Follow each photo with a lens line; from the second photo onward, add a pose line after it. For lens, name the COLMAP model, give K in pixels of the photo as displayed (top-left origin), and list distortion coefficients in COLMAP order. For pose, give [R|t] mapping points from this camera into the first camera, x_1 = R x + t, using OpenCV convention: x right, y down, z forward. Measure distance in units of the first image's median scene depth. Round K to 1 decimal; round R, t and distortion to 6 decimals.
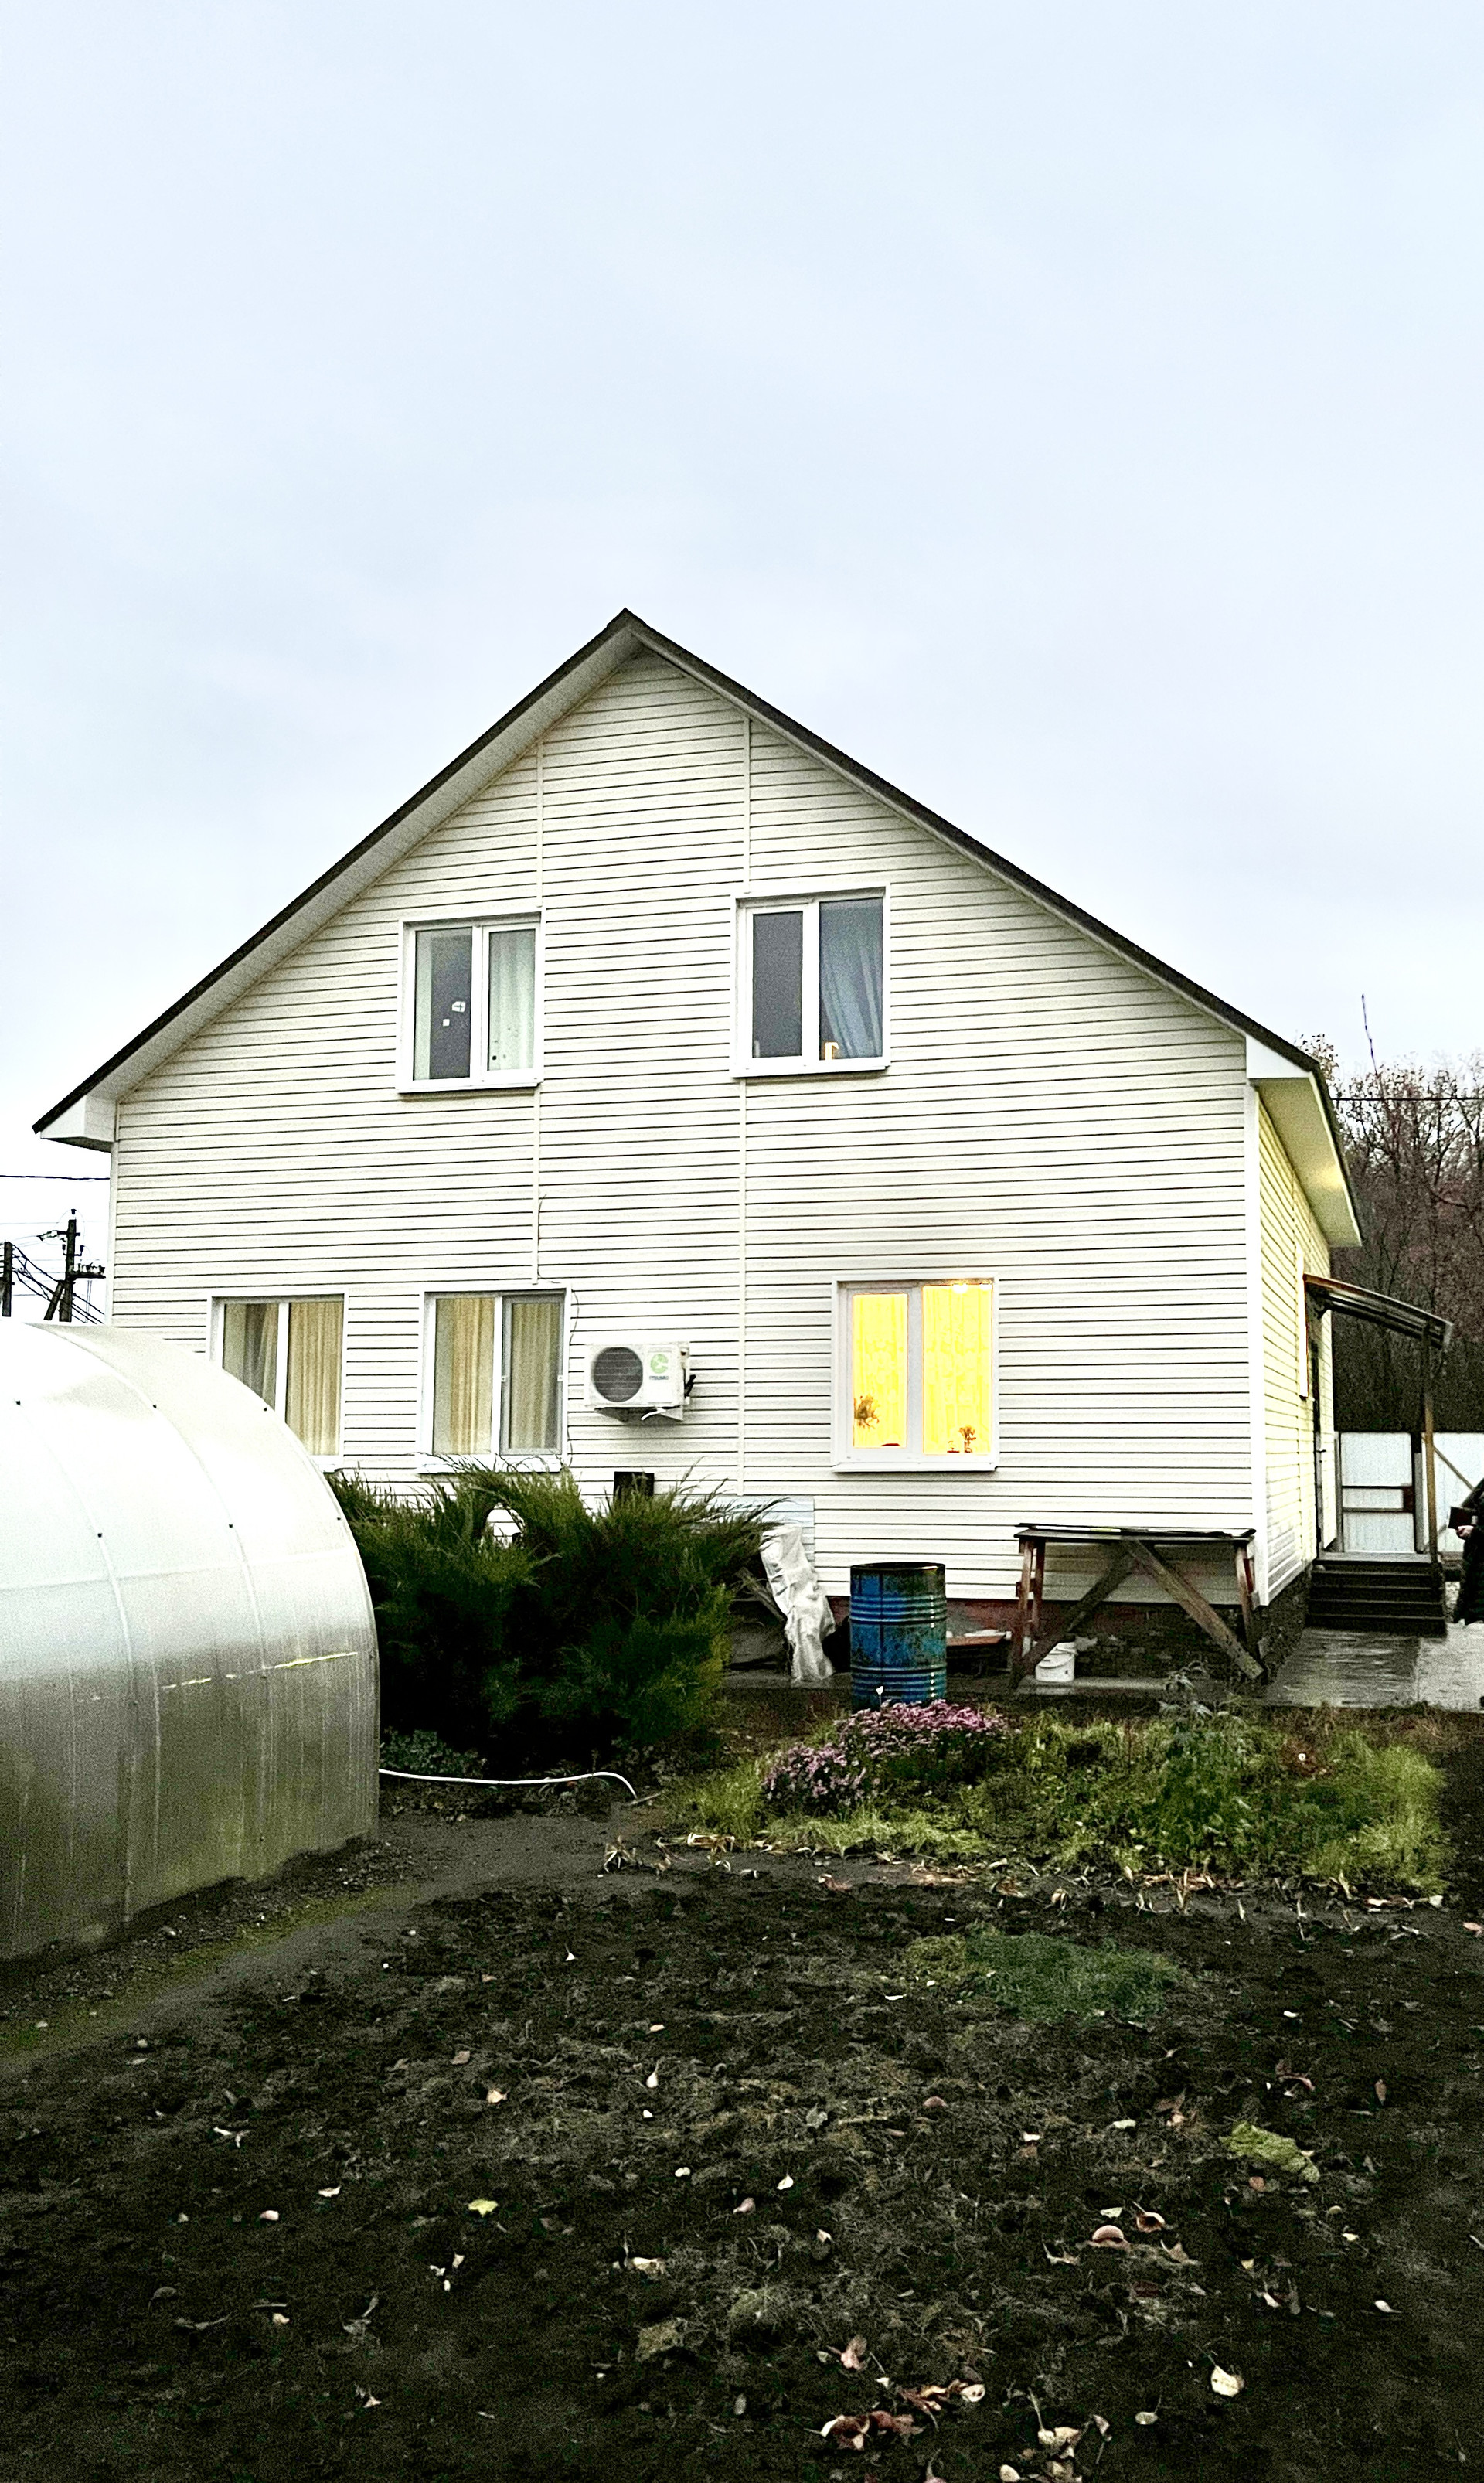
lens RADIAL K [[1858.6, 0, 934.8], [0, 1858.6, 1267.9], [0, 0, 1]] dist [0.063787, -0.025730]
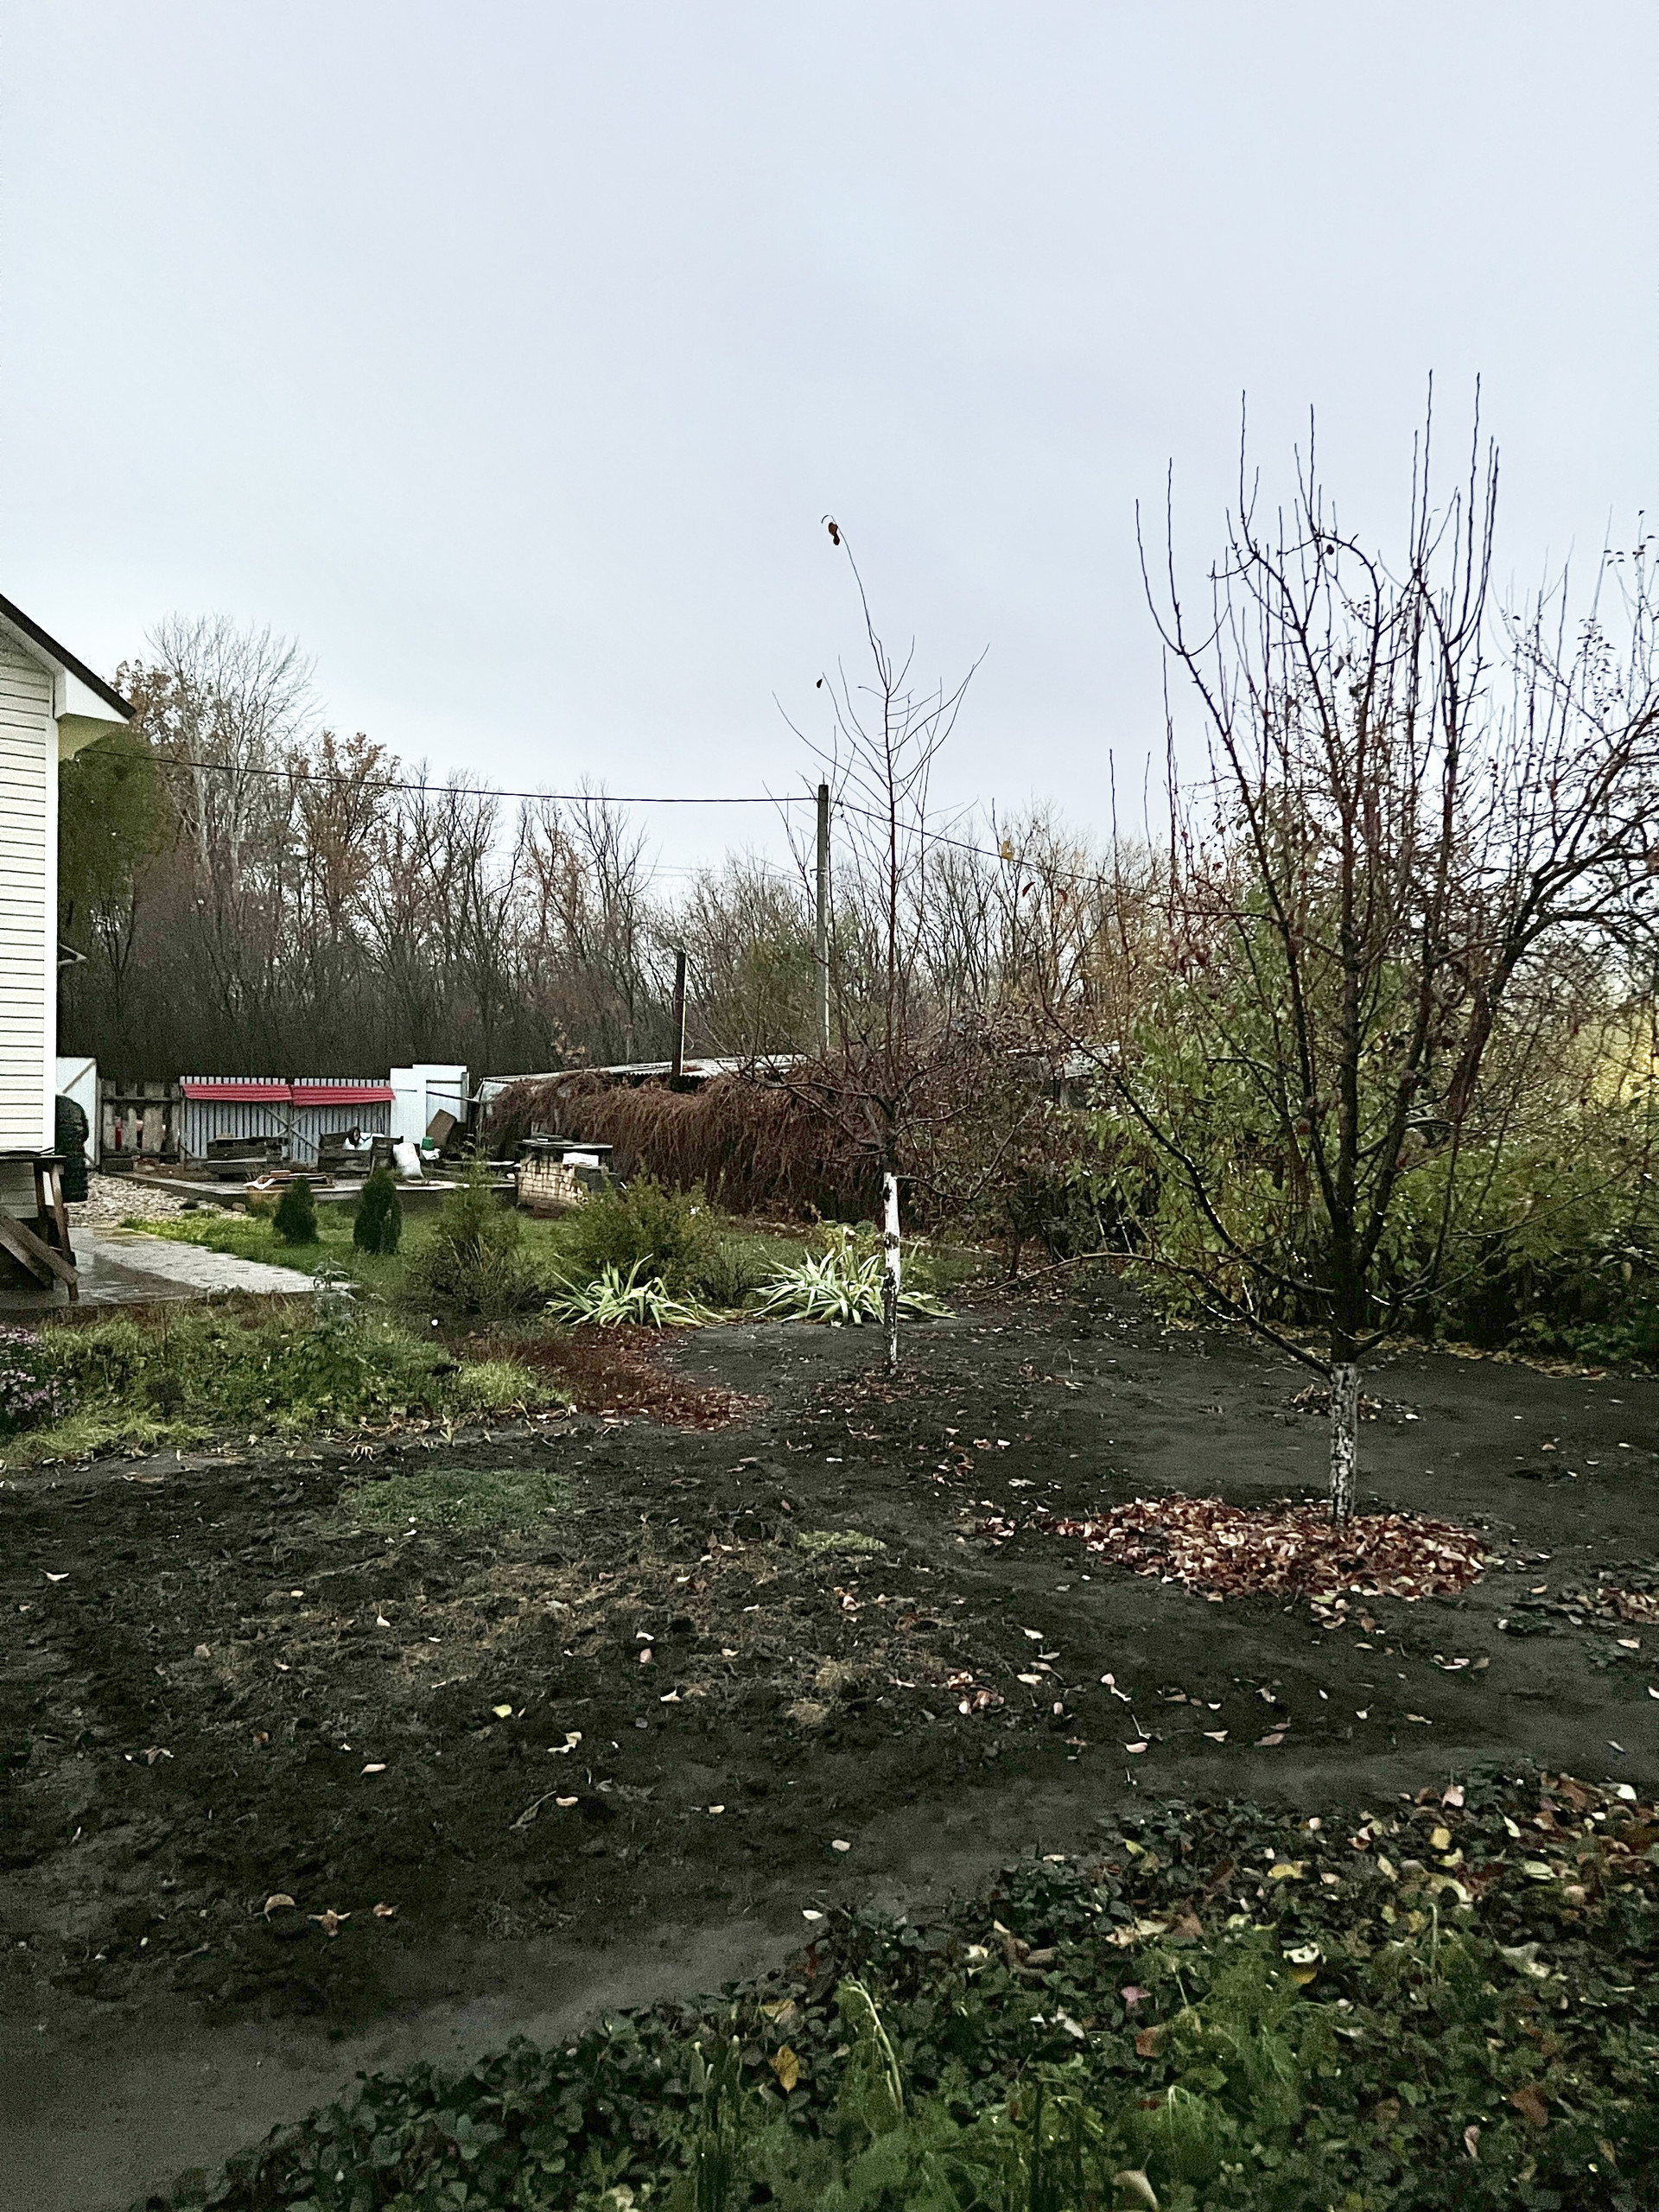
lens RADIAL K [[1632.1, 0, 836.1], [0, 1632.1, 1113.9], [0, 0, 1]] dist [0.056323, -0.066275]
pose [[0.605808, -0.000167, 0.795611, -0.272943], [-0.094731, 0.992871, 0.072339, 0.011190], [-0.789951, -0.119192, 0.601473, 0.080649]]
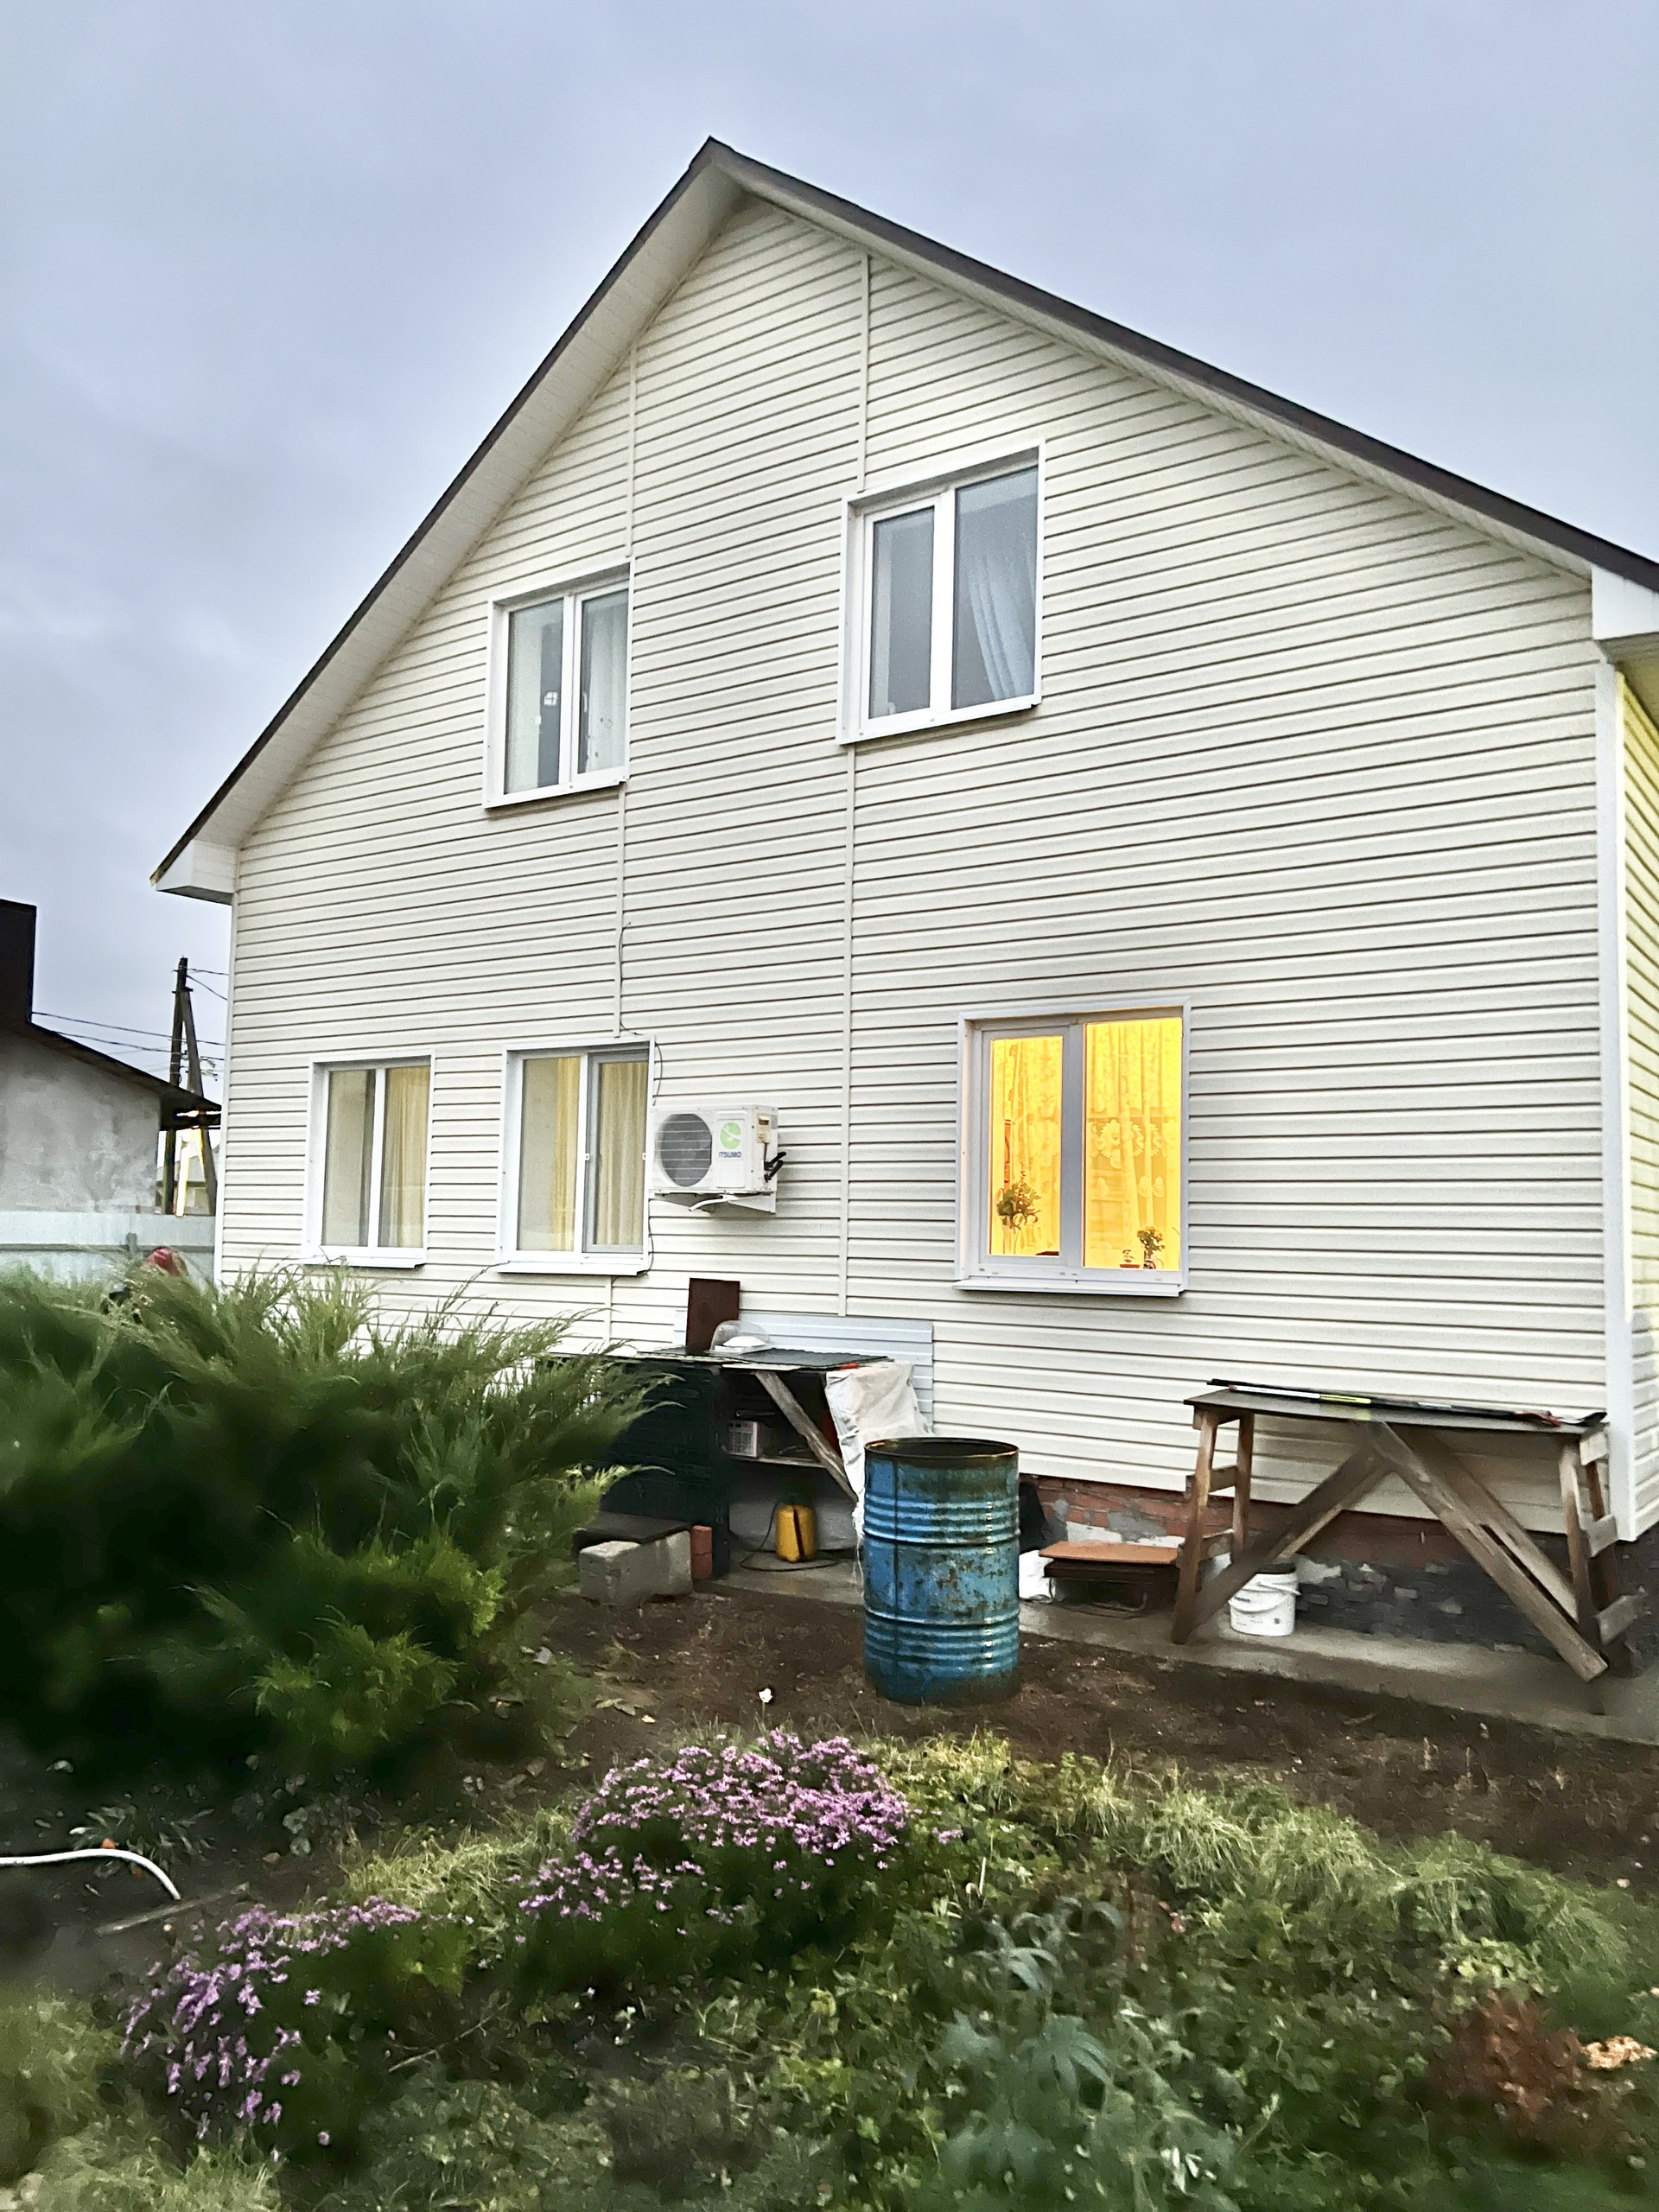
lens RADIAL K [[1632.1, 0, 827.9], [0, 1632.1, 1125.6], [0, 0, 1]] dist [0.056323, -0.066275]
pose [[0.938660, -0.001461, -0.344842, 0.109593], [0.008113, 0.999808, 0.017848, 0.035422], [0.344749, -0.019551, 0.938491, 0.393081]]
